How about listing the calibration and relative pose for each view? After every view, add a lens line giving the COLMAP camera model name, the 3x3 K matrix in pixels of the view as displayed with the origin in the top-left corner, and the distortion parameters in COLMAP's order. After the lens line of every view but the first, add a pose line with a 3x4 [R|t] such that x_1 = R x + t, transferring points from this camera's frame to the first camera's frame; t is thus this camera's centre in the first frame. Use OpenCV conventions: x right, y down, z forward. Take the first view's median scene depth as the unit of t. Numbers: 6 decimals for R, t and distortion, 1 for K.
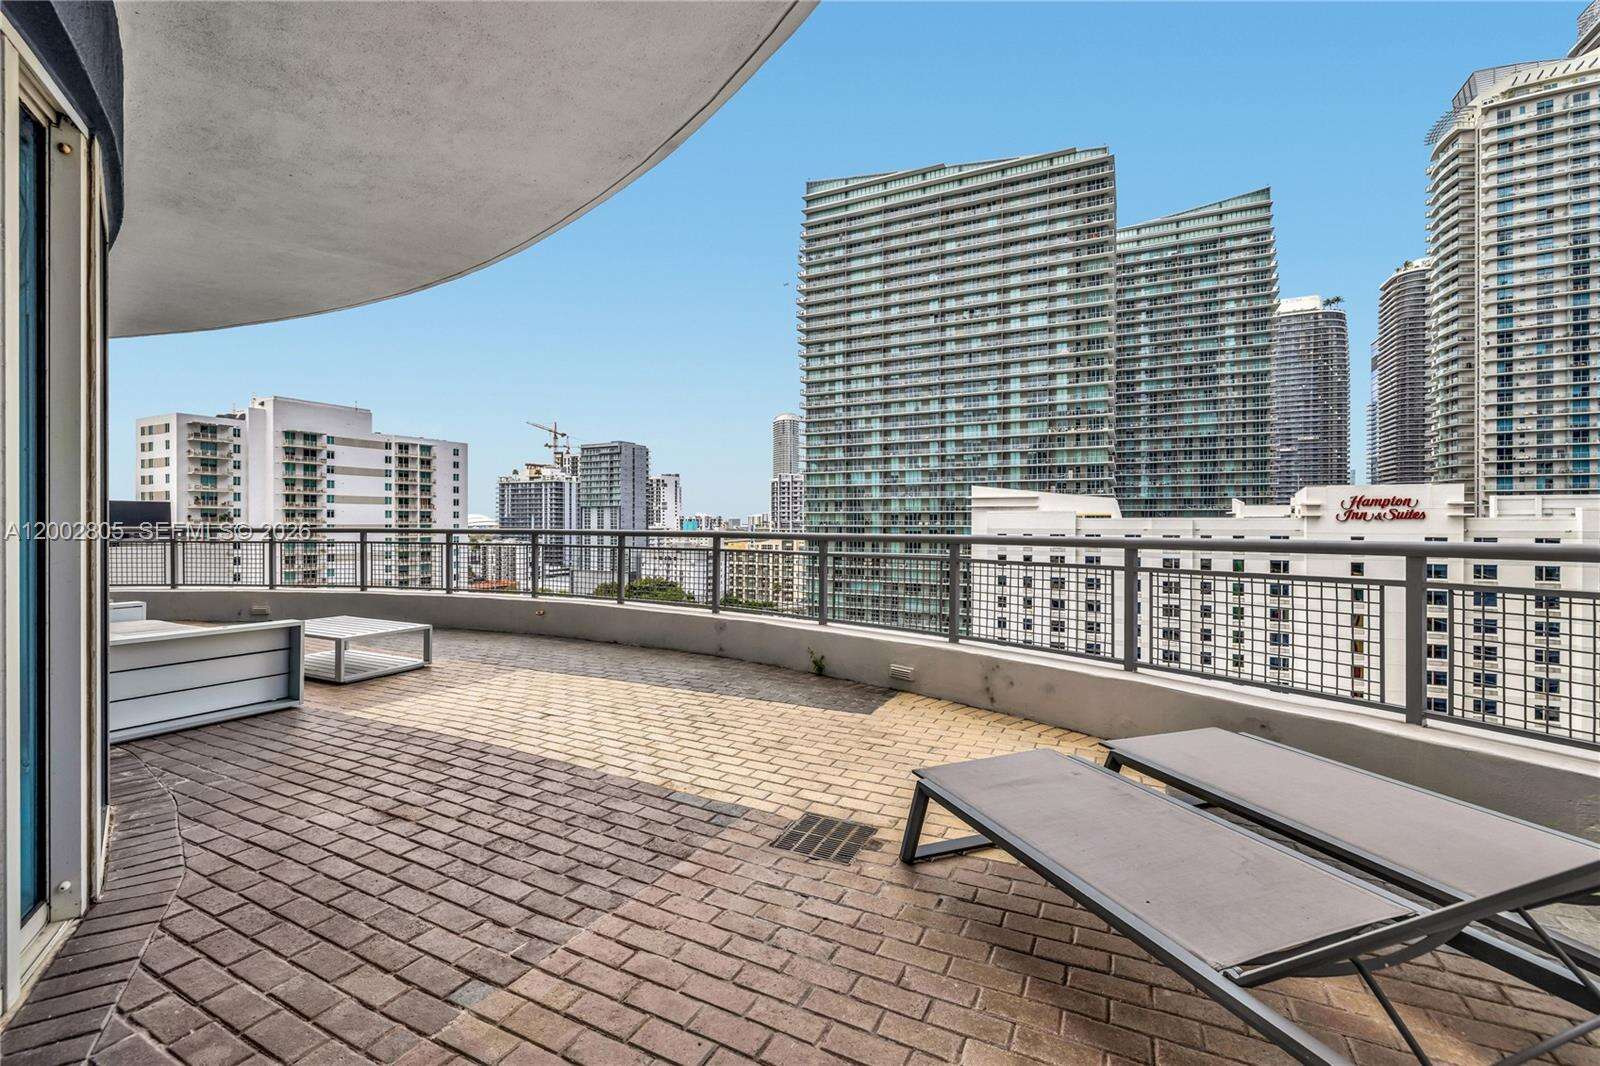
lens RADIAL K [[699.2, 0, 788.0], [0, 699.2, 525.8], [0, 0, 1]] dist [-0.007556, -0.000162]
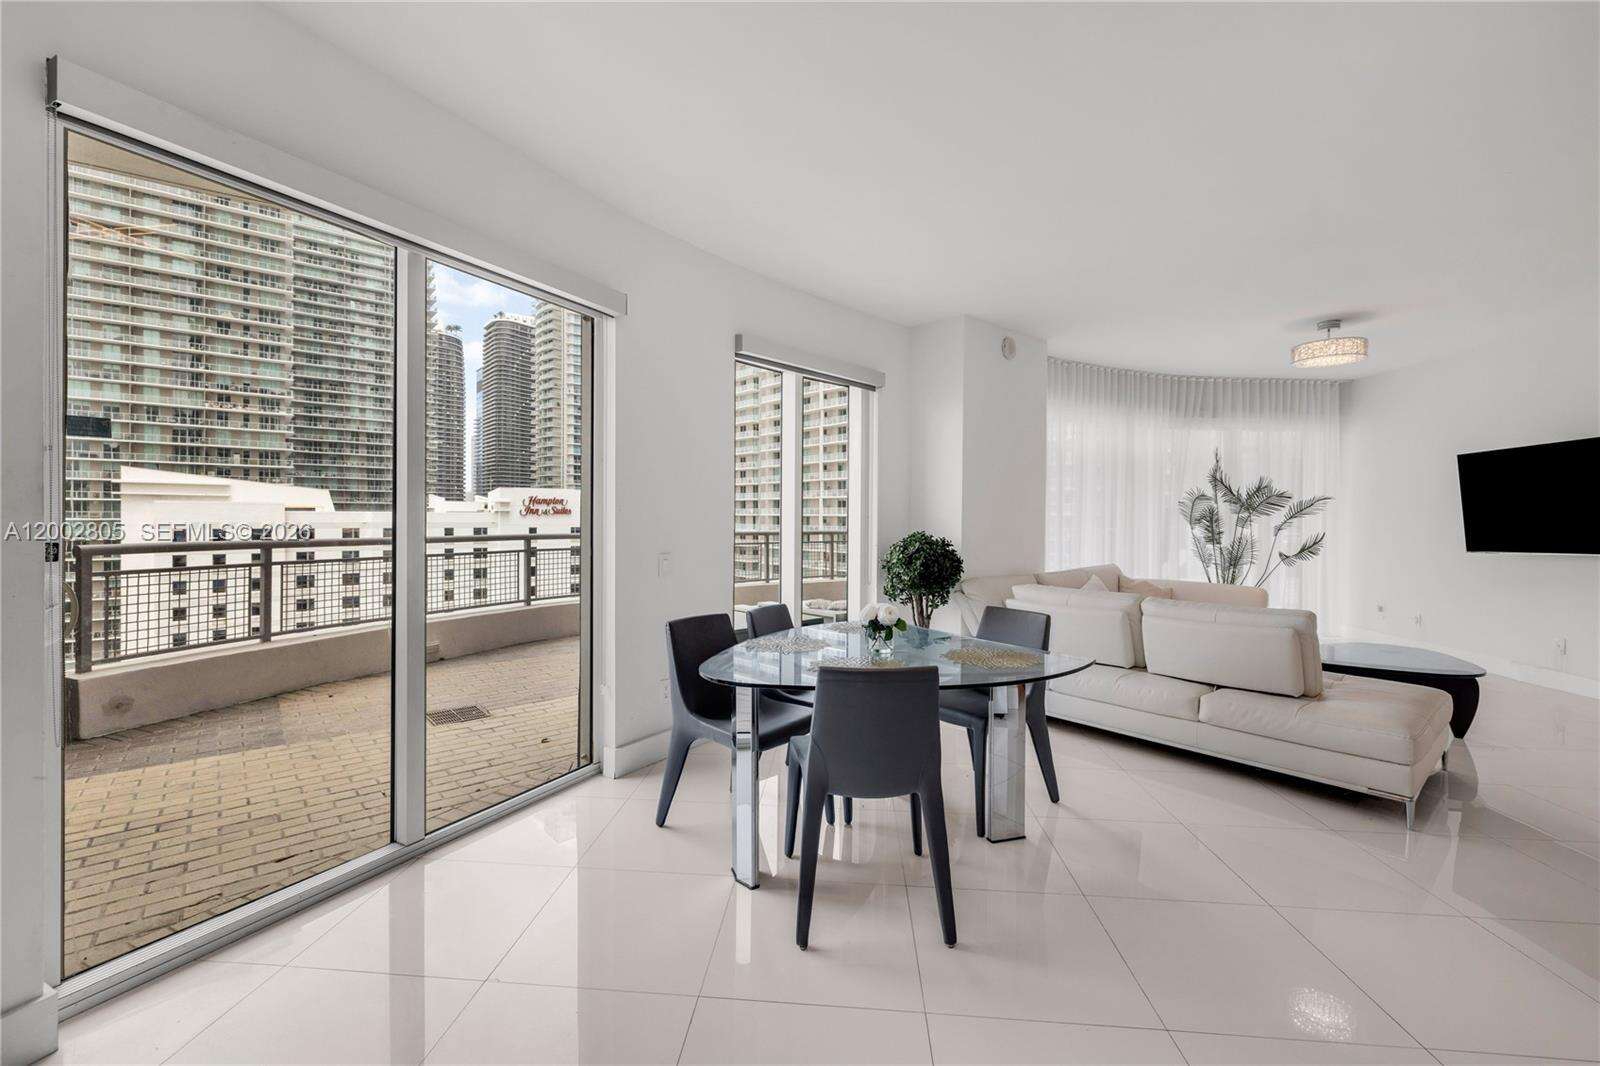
lens RADIAL K [[699.2, 0, 804.0], [0, 699.2, 521.8], [0, 0, 1]] dist [-0.007556, -0.000162]
pose [[0.343128, -0.005194, 0.939274, -0.164791], [-0.001676, 0.999980, 0.006142, -0.002609], [-0.939287, -0.003682, 0.343113, 0.042732]]
